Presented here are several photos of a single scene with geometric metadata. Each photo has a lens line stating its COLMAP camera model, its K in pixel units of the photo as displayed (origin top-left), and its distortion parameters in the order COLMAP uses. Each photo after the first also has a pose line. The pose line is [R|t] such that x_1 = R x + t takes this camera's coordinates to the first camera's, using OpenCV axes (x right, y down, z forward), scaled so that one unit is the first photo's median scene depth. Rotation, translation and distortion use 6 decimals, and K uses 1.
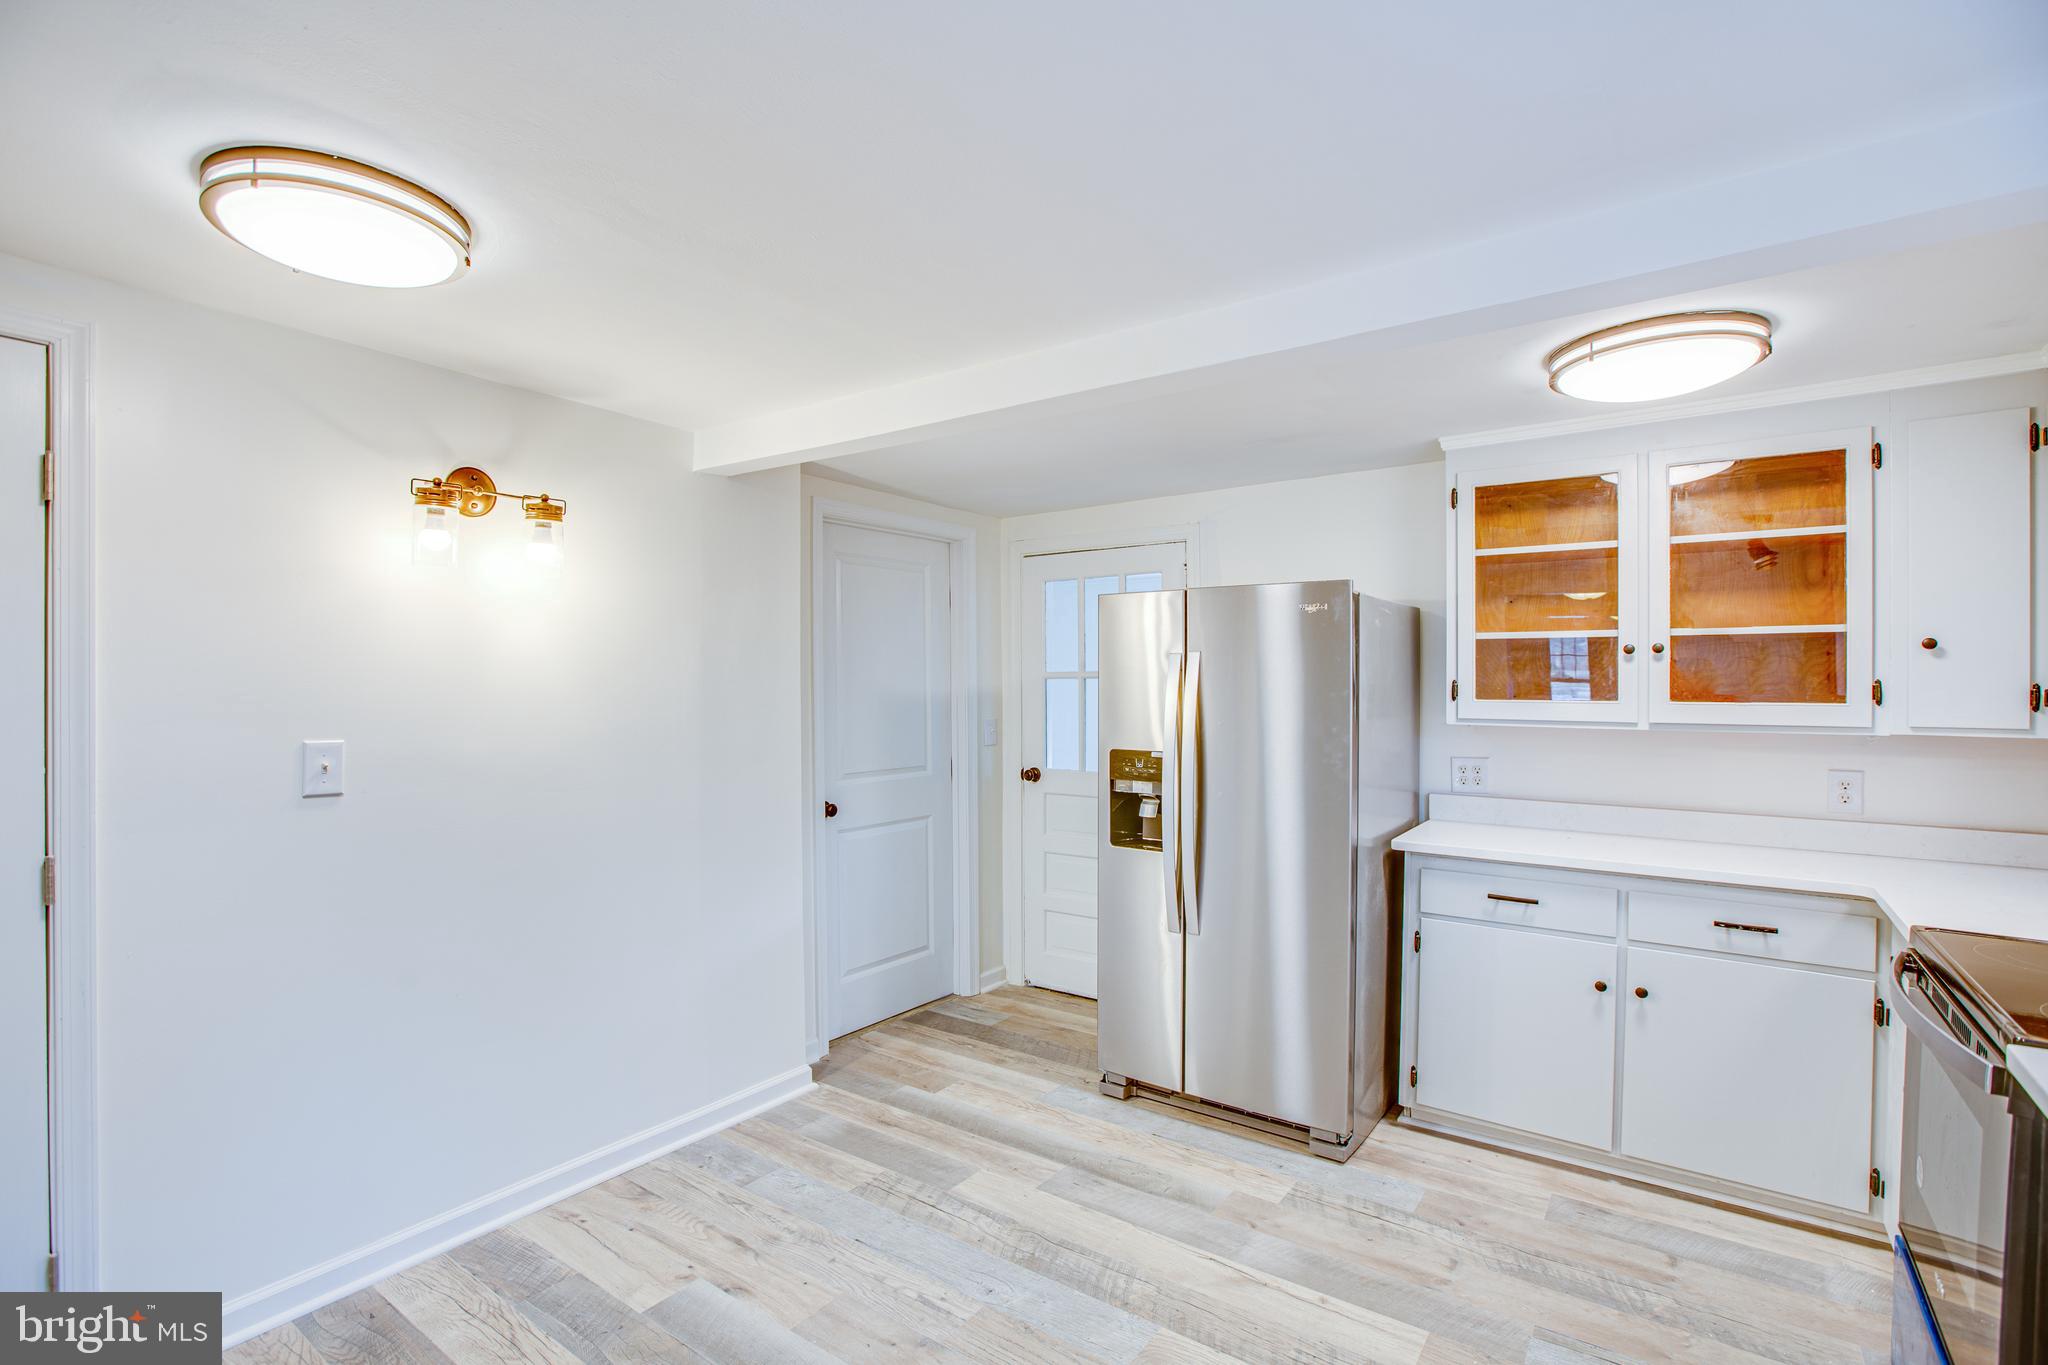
lens RADIAL K [[909.3, 0, 1023.1], [0, 909.3, 686.0], [0, 0, 1]] dist [-0.030770, 0.004457]
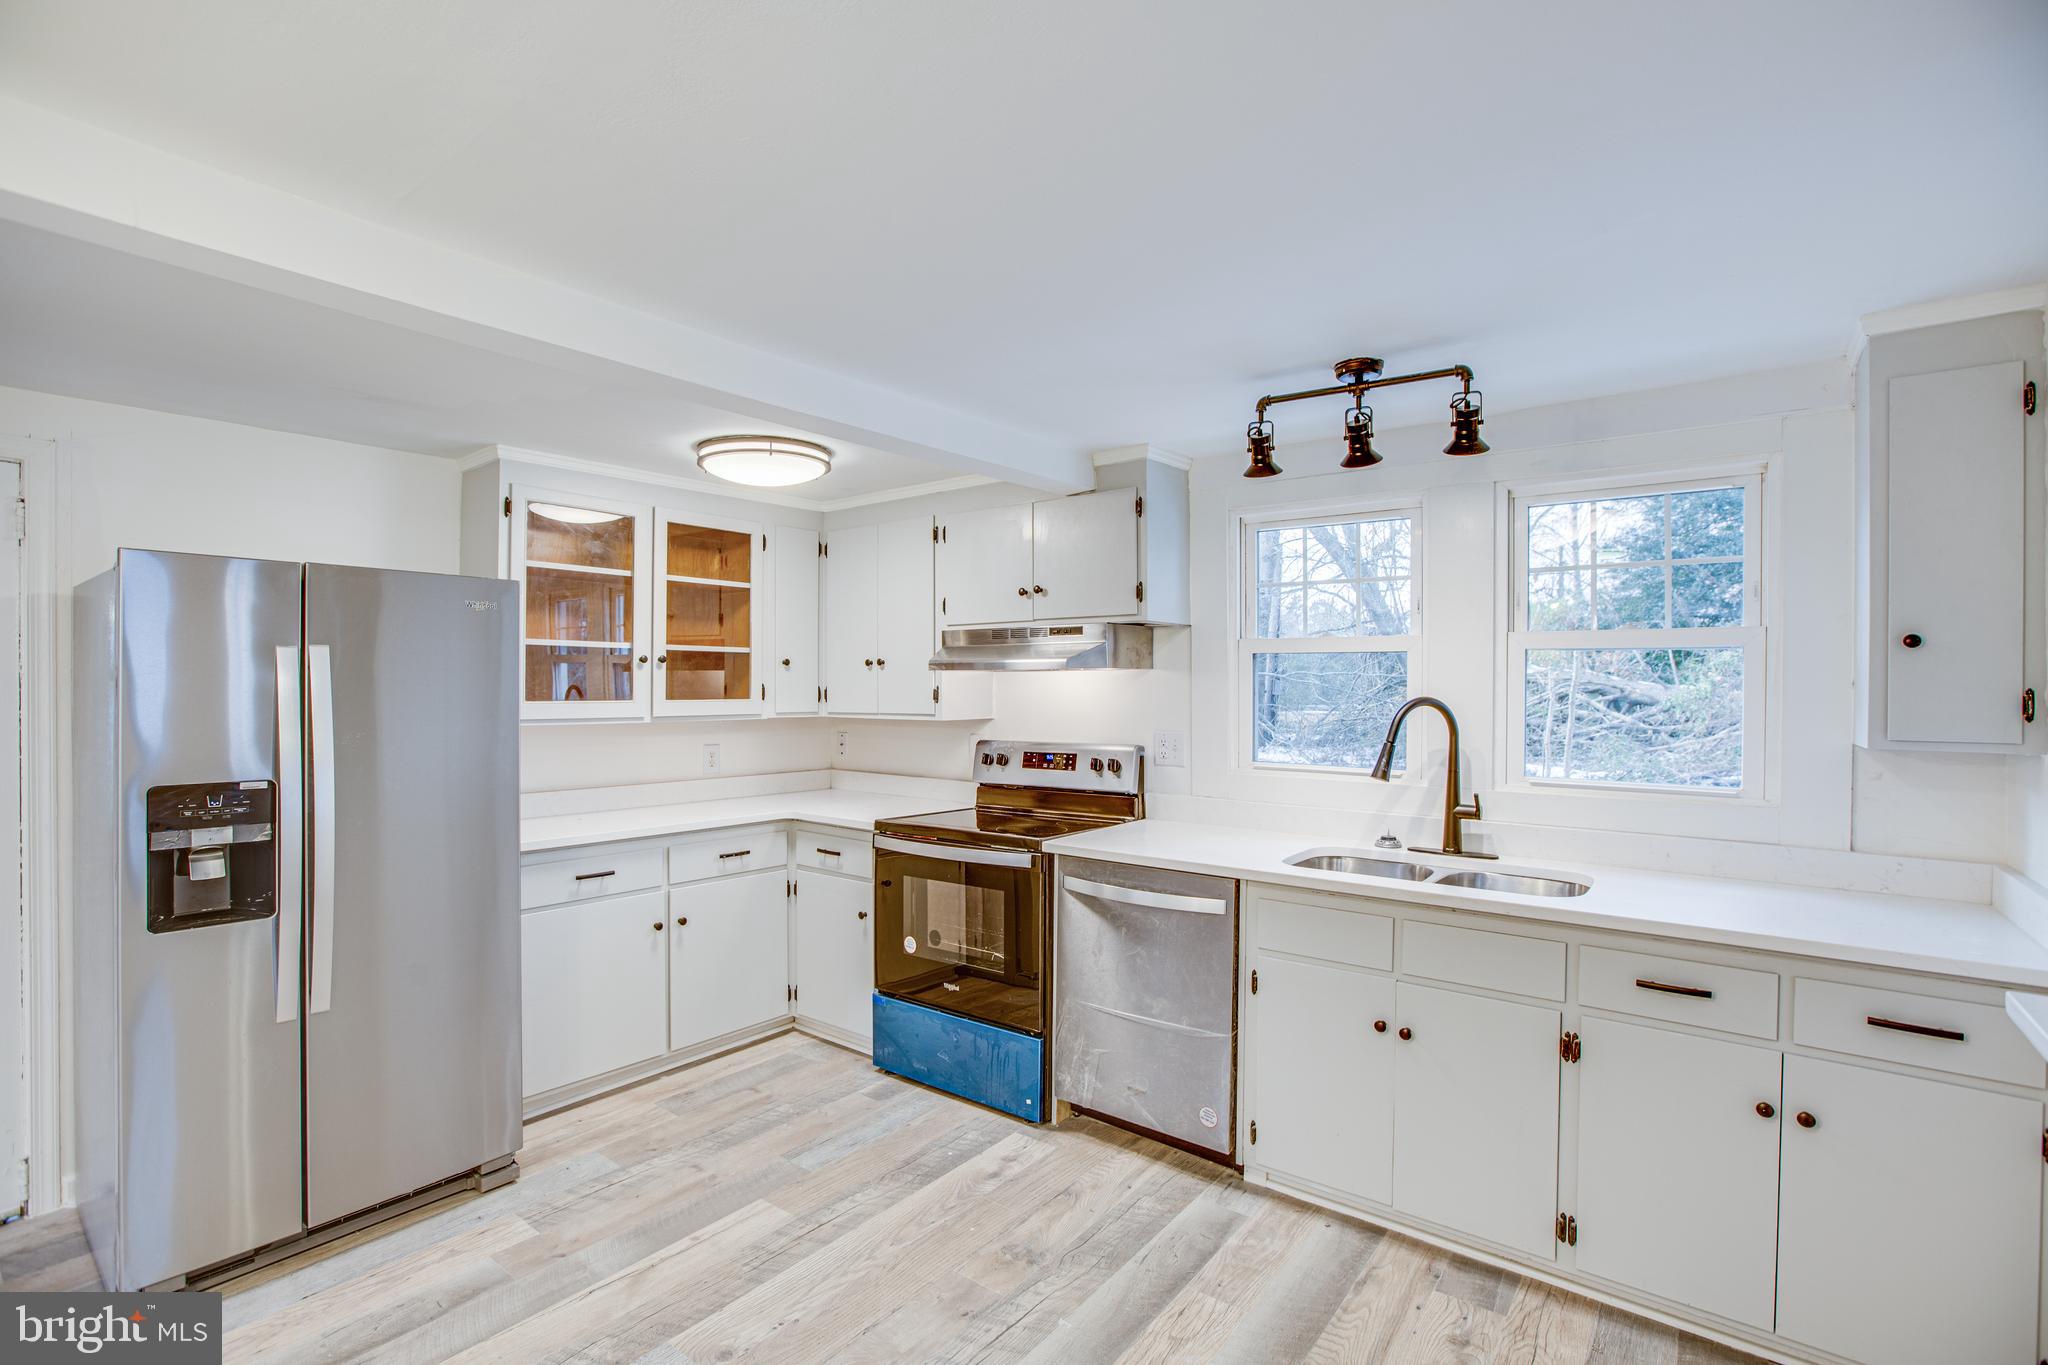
lens RADIAL K [[909.3, 0, 1024.6], [0, 909.3, 686.0], [0, 0, 1]] dist [-0.030770, 0.004457]
pose [[0.066309, -0.001305, 0.997798, -0.615337], [0.000837, 0.999999, 0.001253, -0.004198], [-0.997799, 0.000752, 0.066310, 0.418551]]
